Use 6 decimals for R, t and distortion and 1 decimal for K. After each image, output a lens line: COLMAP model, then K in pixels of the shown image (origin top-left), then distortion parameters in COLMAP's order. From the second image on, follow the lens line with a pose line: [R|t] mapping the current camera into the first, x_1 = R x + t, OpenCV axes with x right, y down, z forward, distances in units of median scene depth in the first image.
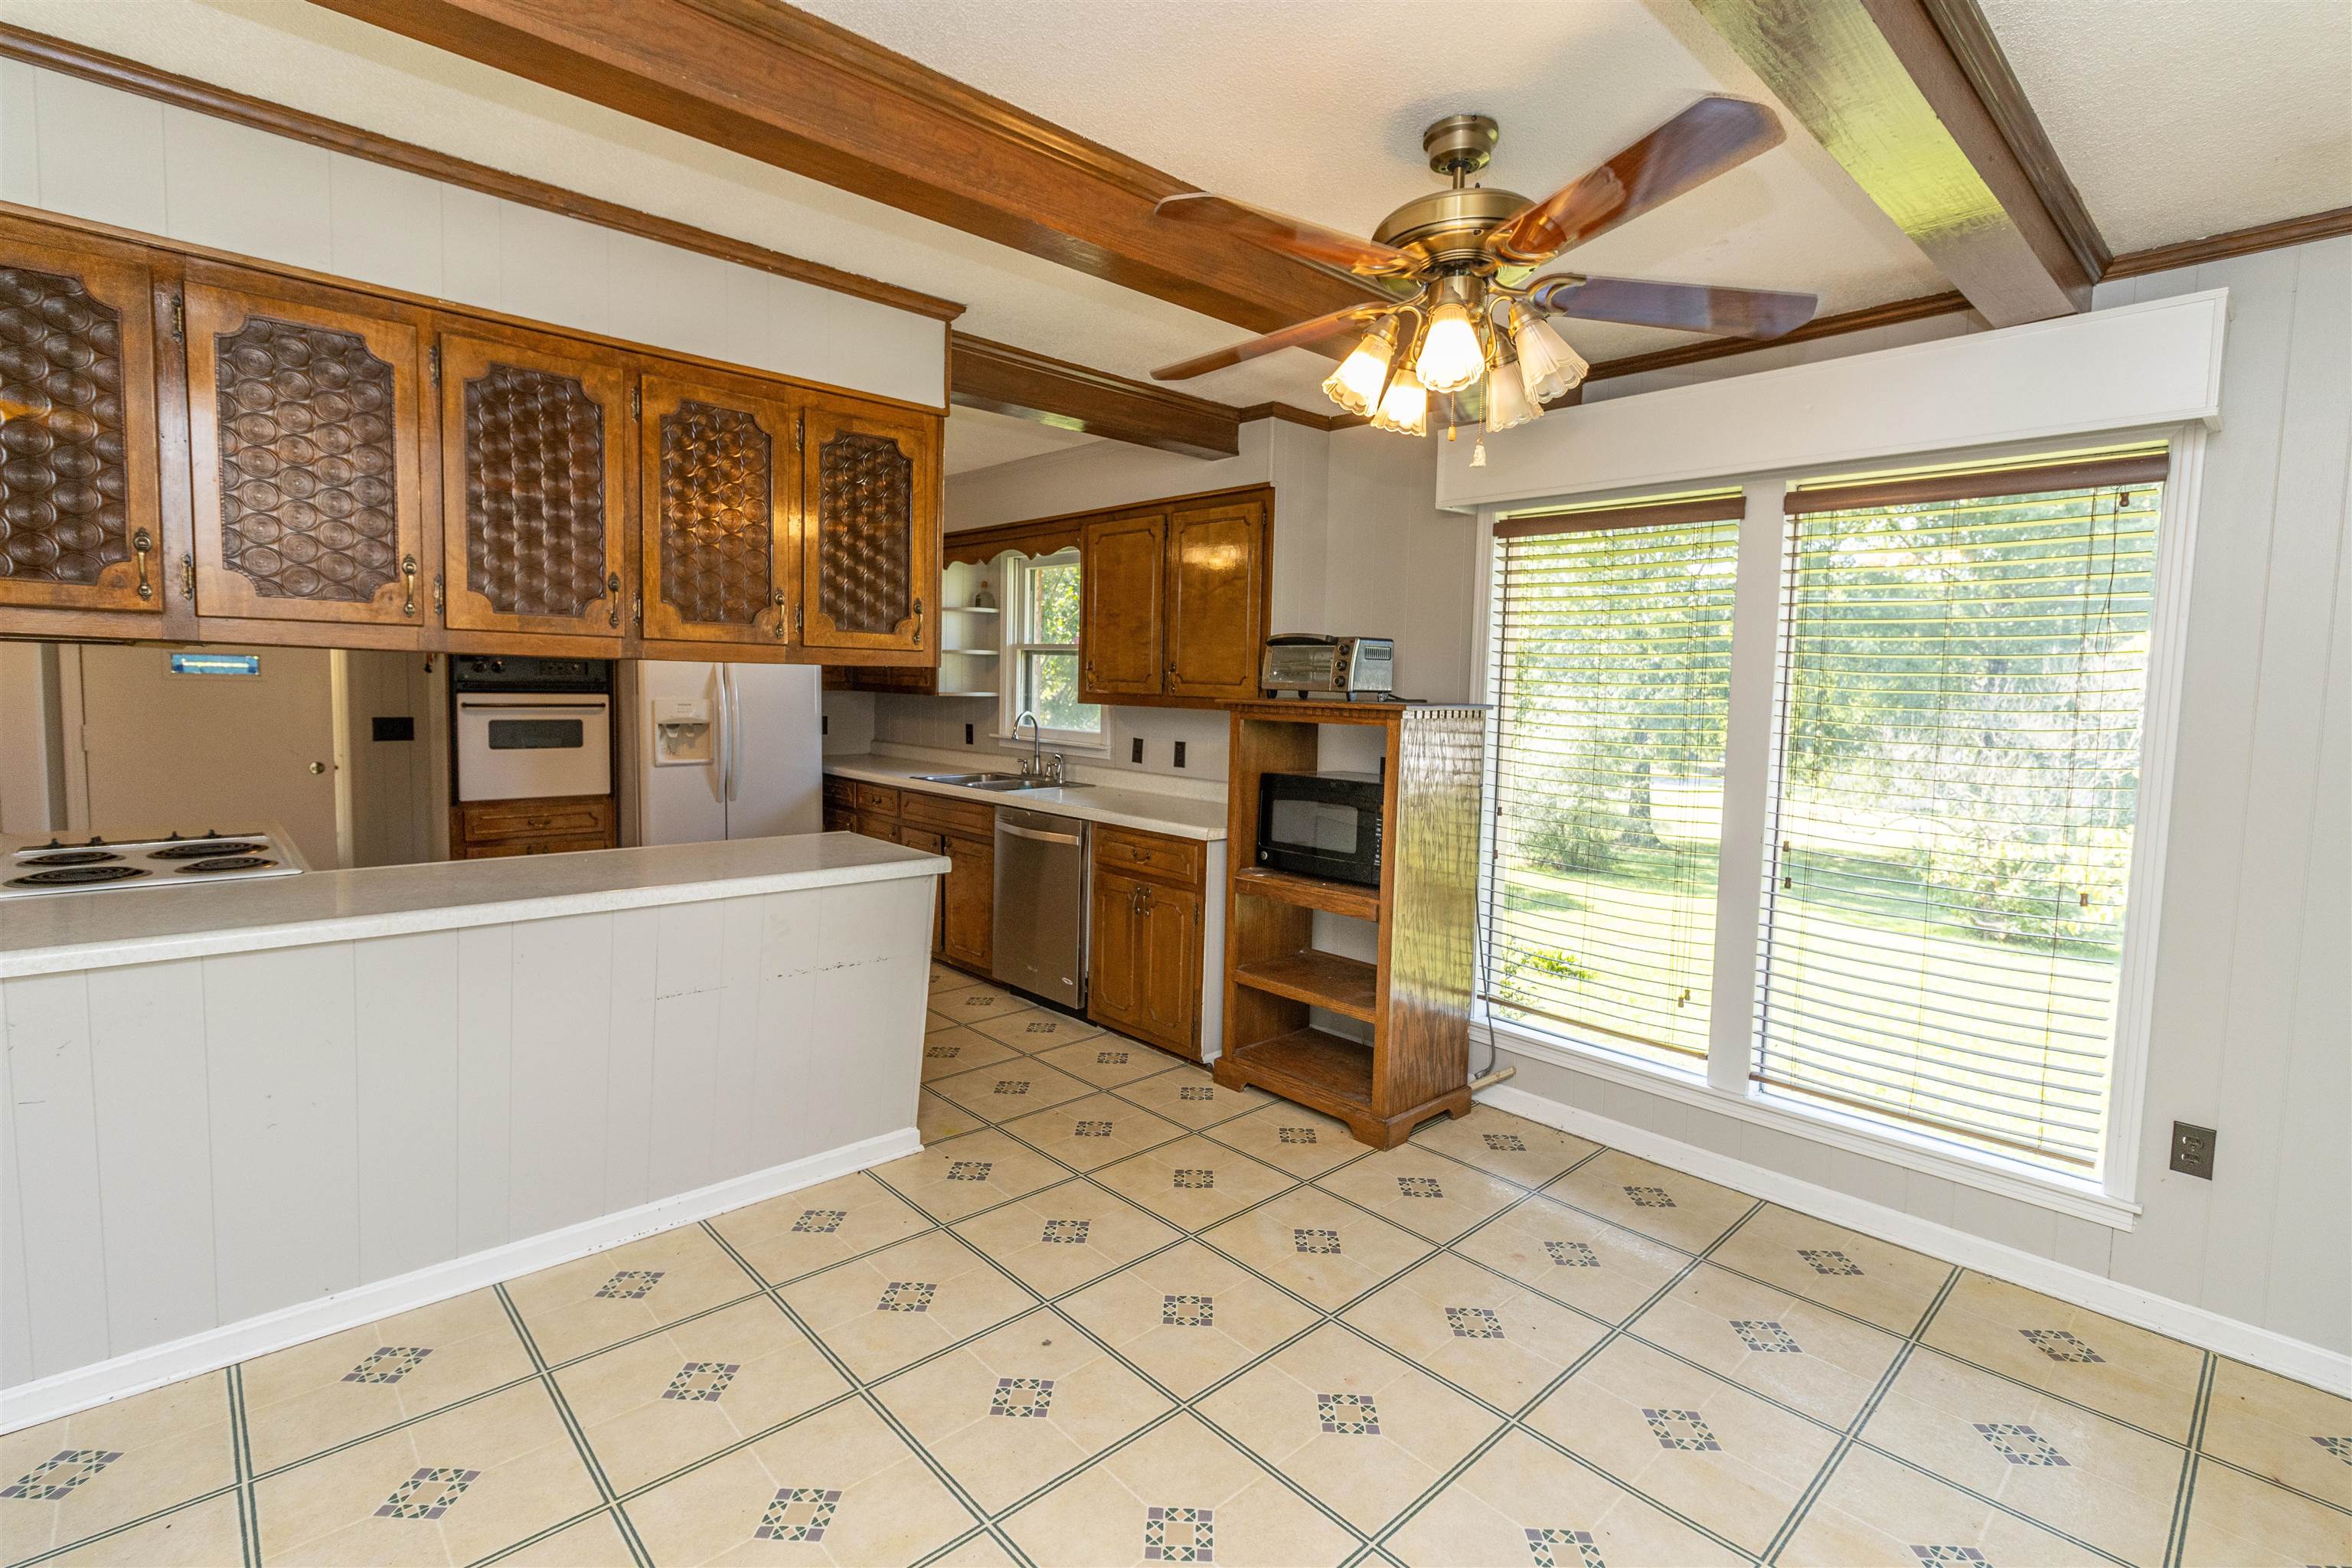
lens RADIAL K [[1091.5, 0, 1176.4], [0, 1091.5, 759.8], [0, 0, 1]] dist [-0.000094, 0.000393]
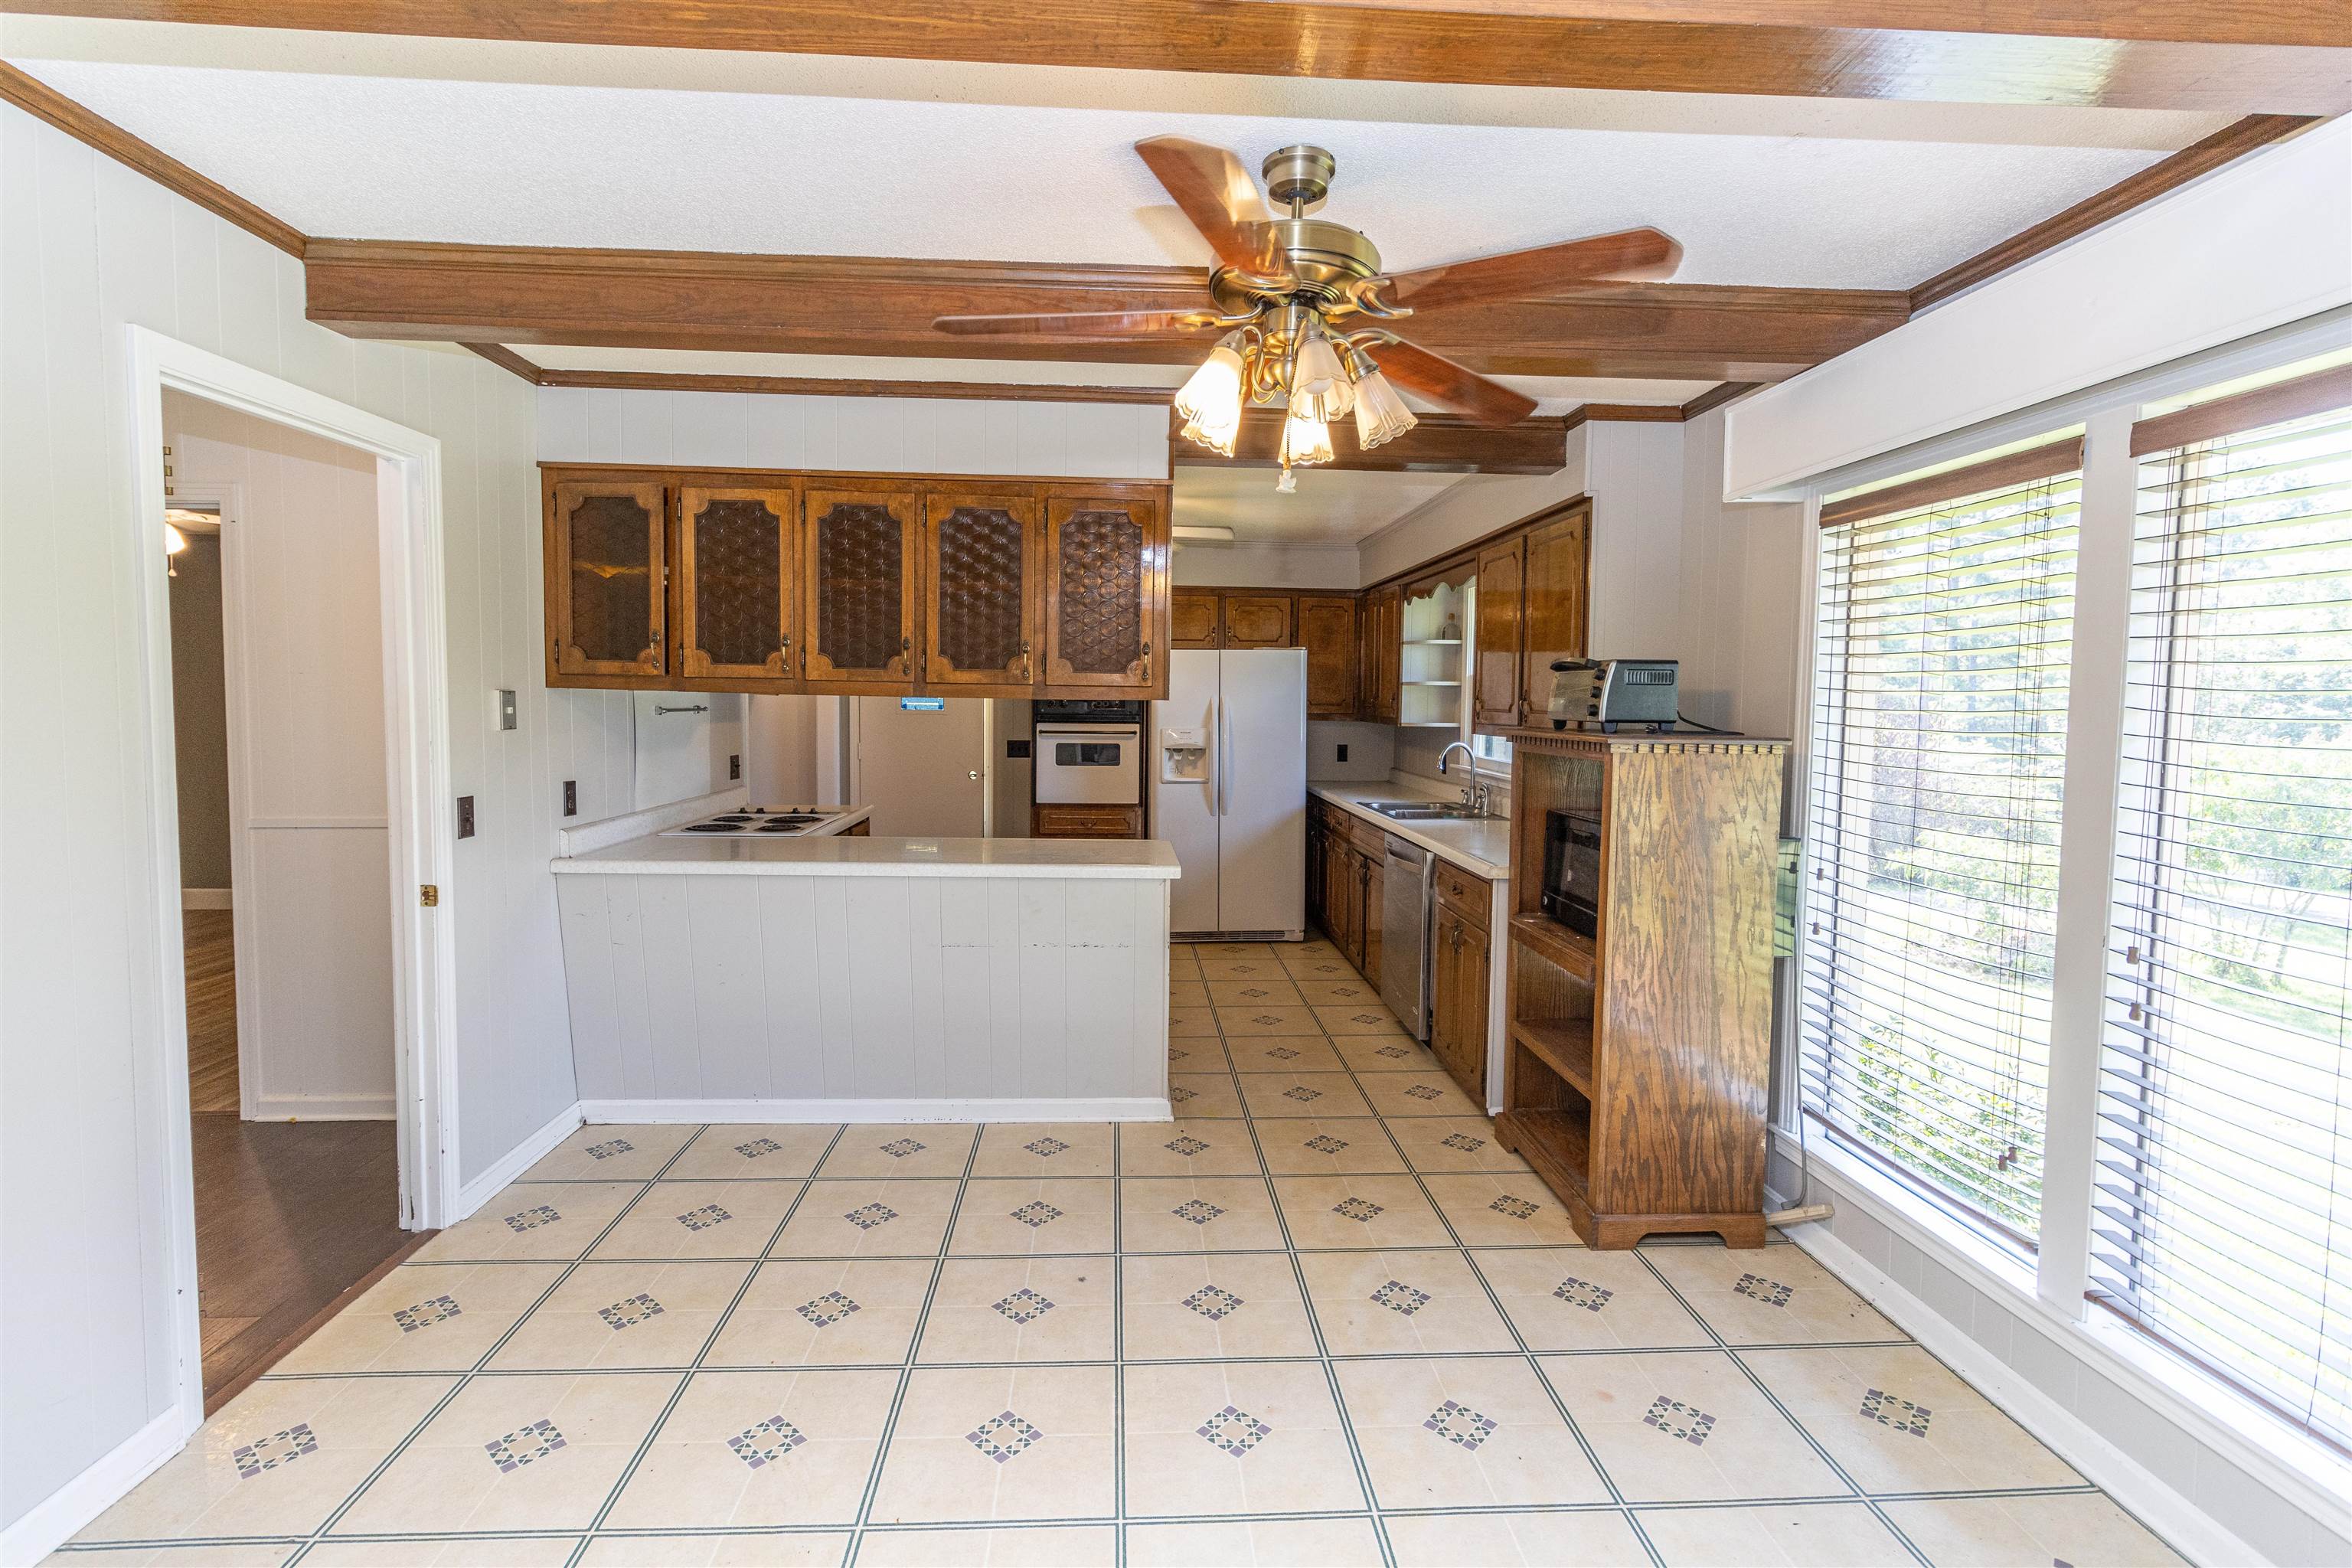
lens RADIAL K [[1091.5, 0, 1165.5], [0, 1091.5, 761.8], [0, 0, 1]] dist [-0.000094, 0.000393]
pose [[0.763678, 0.024218, -0.645143, 0.579740], [-0.041693, 0.999060, -0.011849, -0.006218], [0.644250, 0.035947, 0.763970, 0.124522]]
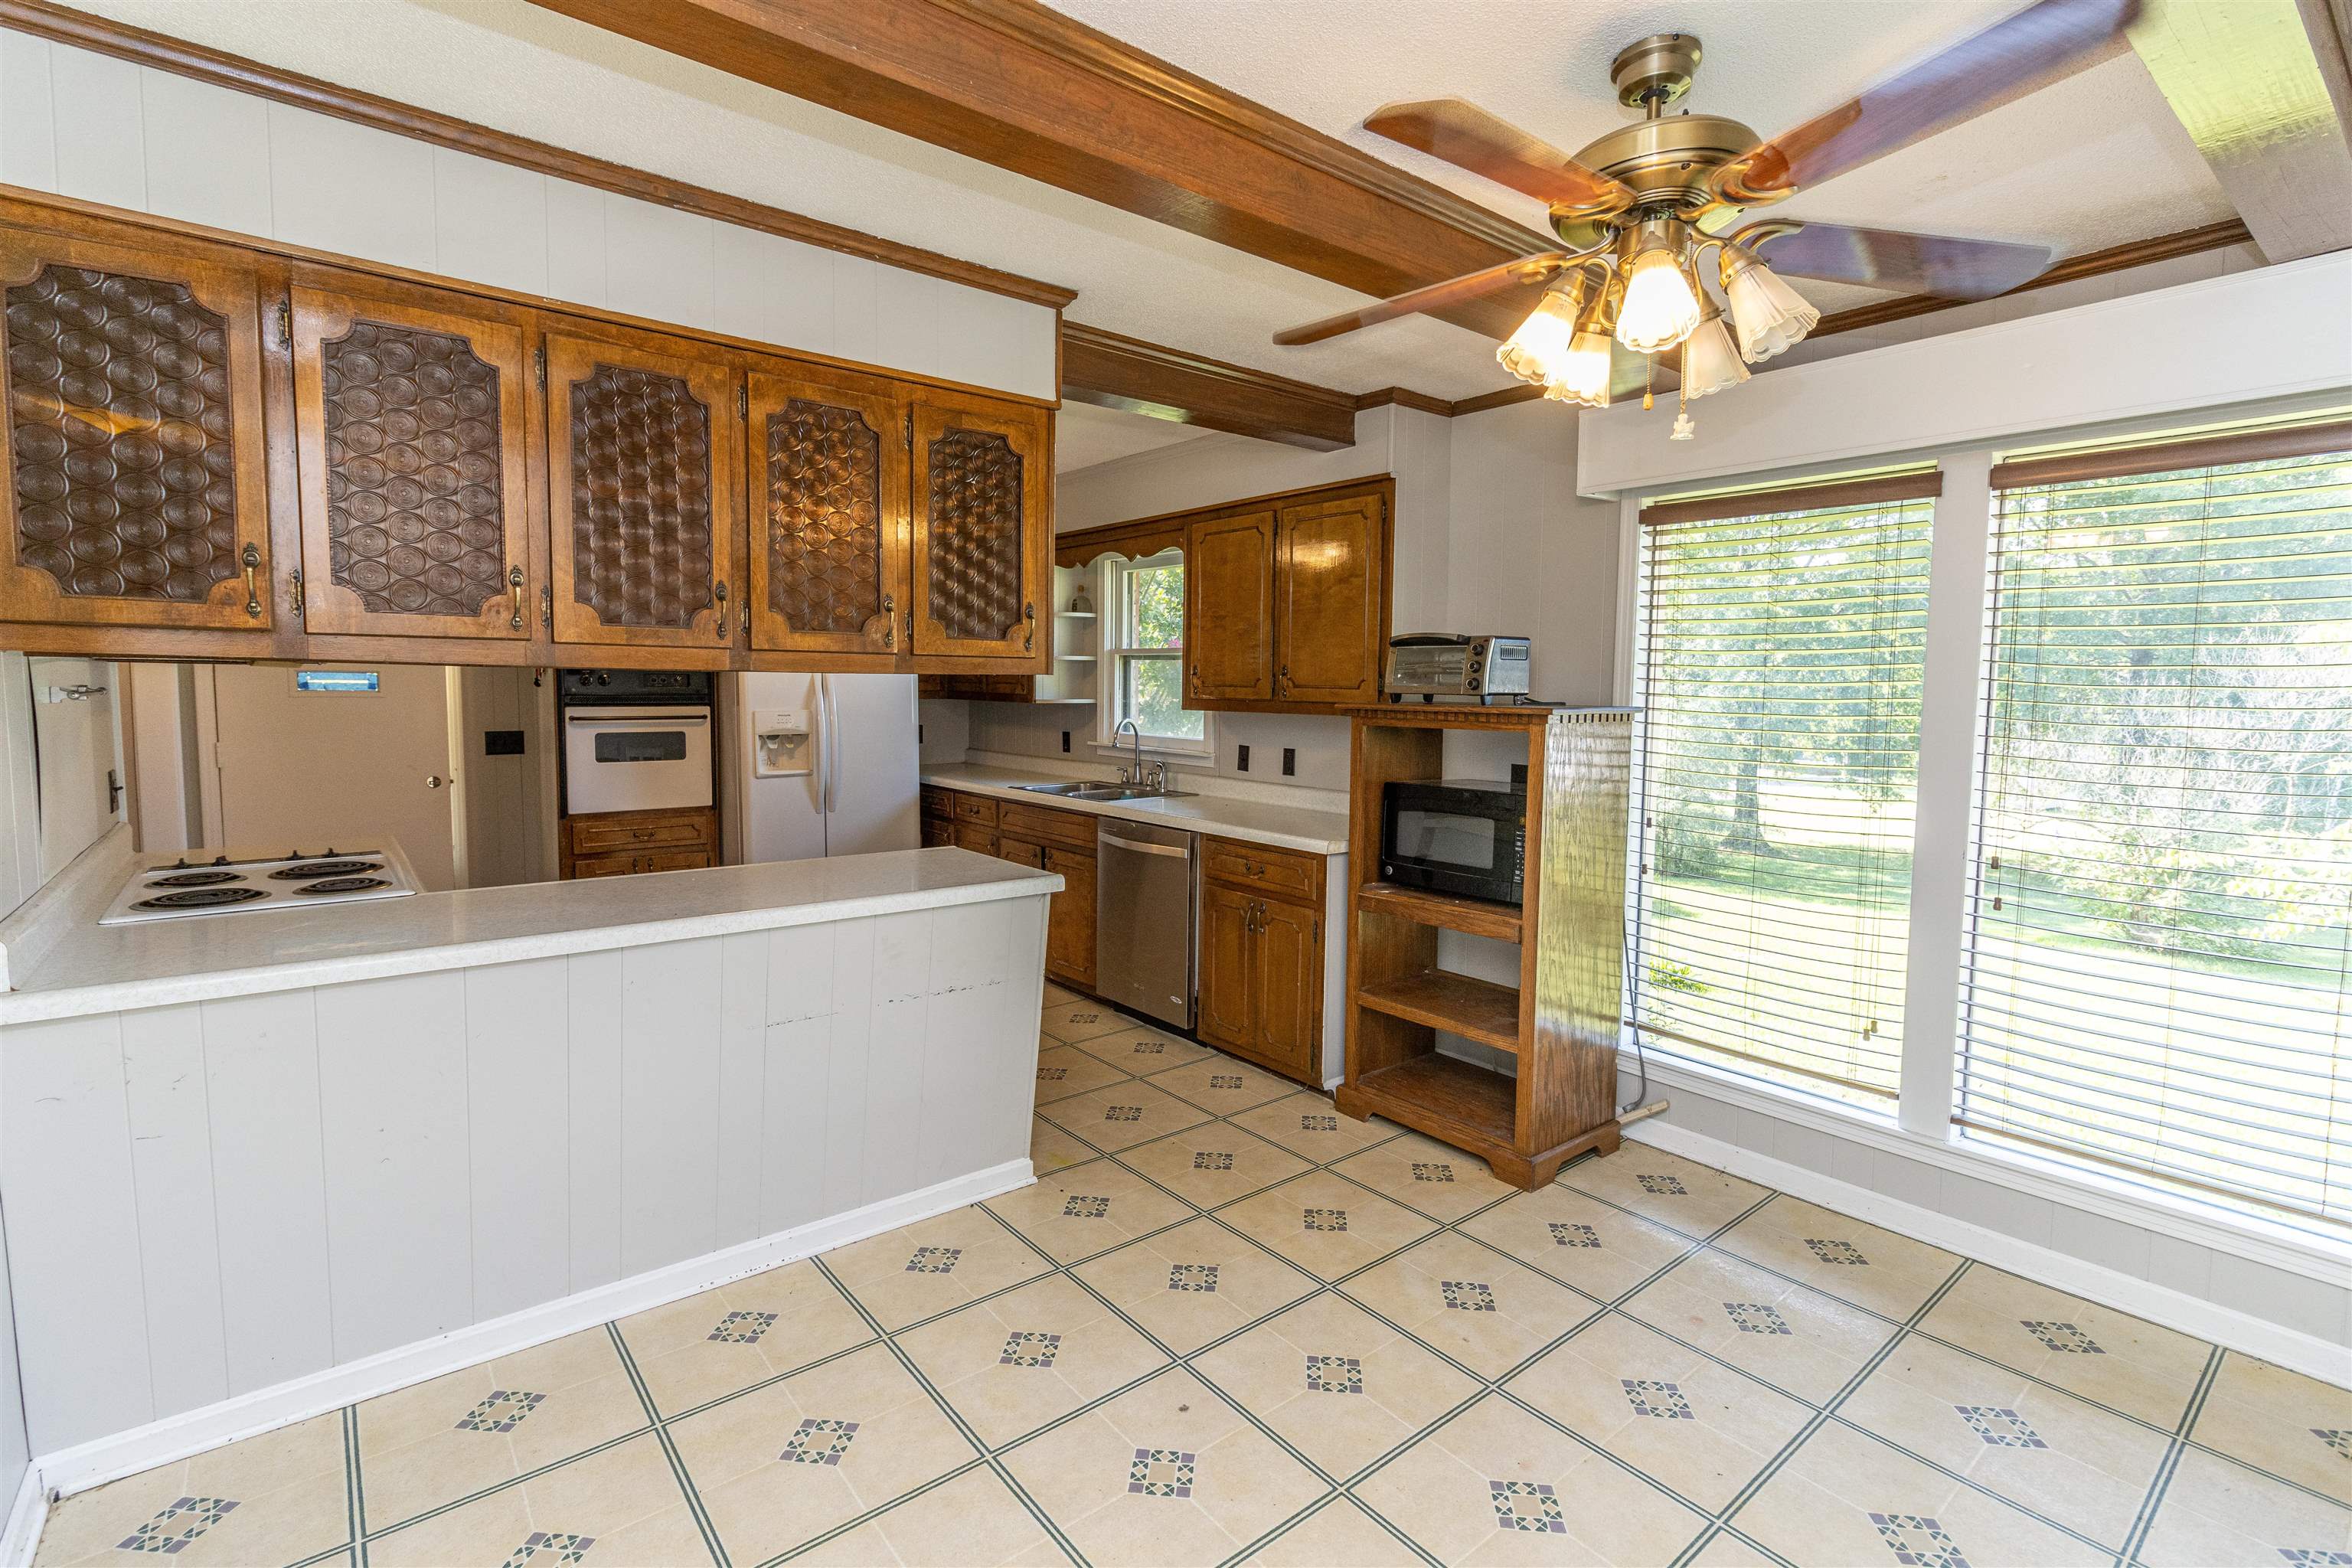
lens RADIAL K [[1091.5, 0, 1175.3], [0, 1091.5, 761.8], [0, 0, 1]] dist [-0.000094, 0.000393]
pose [[0.997308, -0.008328, -0.072849, -0.045628], [0.008238, 0.999965, -0.001541, -0.007707], [0.072859, 0.000937, 0.997342, 0.068955]]
